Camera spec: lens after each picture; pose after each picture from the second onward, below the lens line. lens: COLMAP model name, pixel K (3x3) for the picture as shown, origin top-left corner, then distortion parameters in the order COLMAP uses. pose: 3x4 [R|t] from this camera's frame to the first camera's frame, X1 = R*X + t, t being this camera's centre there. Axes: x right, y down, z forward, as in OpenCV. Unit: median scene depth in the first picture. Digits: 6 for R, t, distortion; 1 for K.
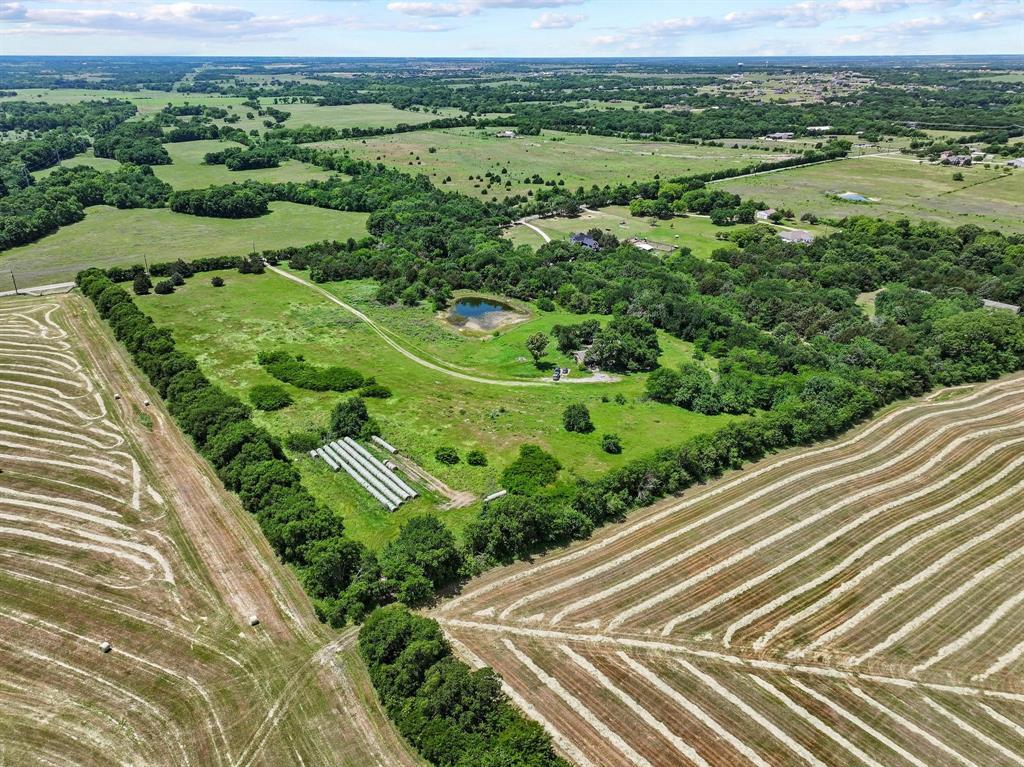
lens RADIAL K [[755.4, 0, 492.0], [0, 755.4, 384.0], [0, 0, 1]] dist [-0.000338, 0.002700]
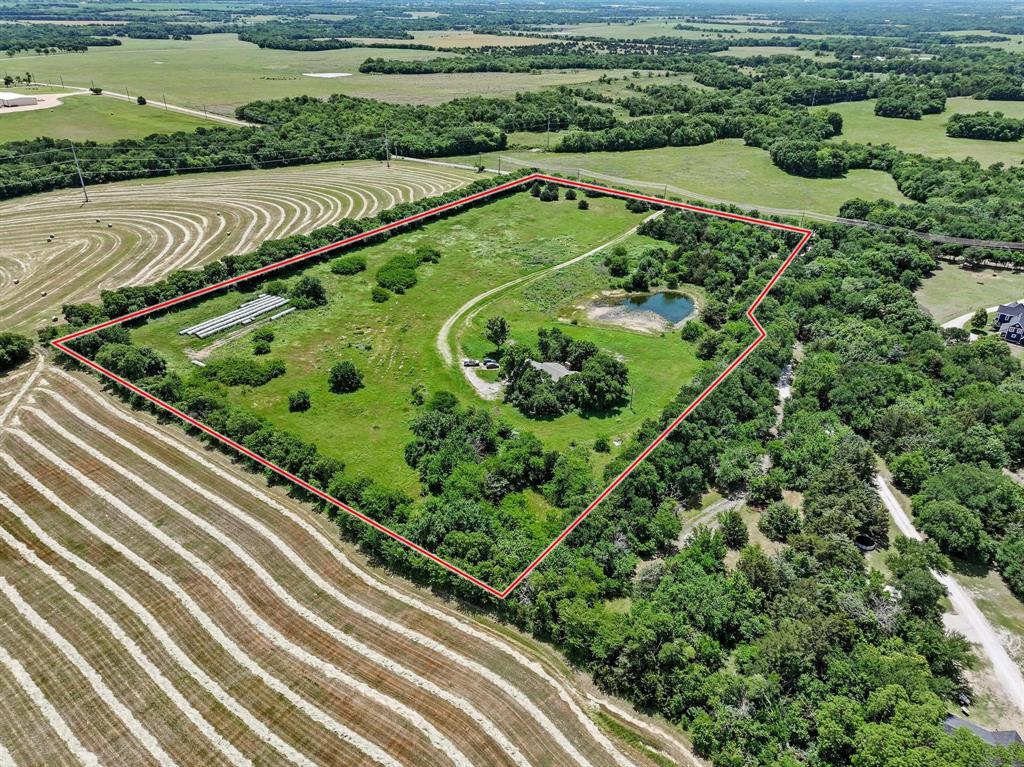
lens RADIAL K [[698.5, 0, 497.0], [0, 698.5, 379.8], [0, 0, 1]] dist [0.000975, 0.001869]
pose [[0.335871, 0.464956, -0.819150, 0.887629], [-0.393570, 0.859389, 0.326424, -0.312794], [0.855741, 0.212757, 0.471637, 0.706347]]
